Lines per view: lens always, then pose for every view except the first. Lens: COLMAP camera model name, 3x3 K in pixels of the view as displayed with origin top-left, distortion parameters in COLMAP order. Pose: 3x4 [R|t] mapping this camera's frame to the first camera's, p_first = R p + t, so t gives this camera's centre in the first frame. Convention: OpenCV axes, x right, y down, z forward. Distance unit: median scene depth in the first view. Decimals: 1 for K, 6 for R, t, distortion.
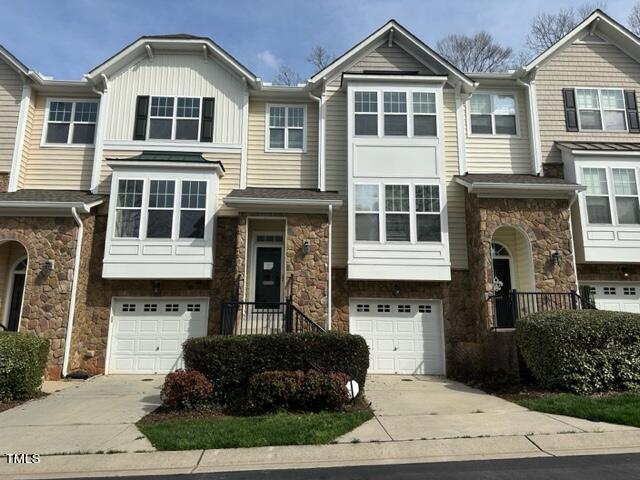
lens RADIAL K [[449.6, 0, 319.6], [0, 449.6, 236.3], [0, 0, 1]] dist [0.122614, -0.202474]
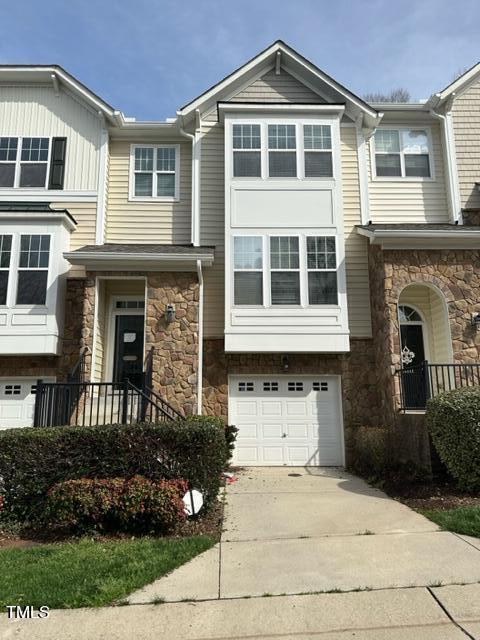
lens RADIAL K [[449.6, 0, 240.4], [0, 449.6, 318.5], [0, 0, 1]] dist [0.122614, -0.202474]
pose [[0.999866, -0.014973, -0.006568, 0.094372], [0.015038, 0.999837, 0.009953, 0.025738], [0.006418, -0.010051, 0.999929, 0.175786]]
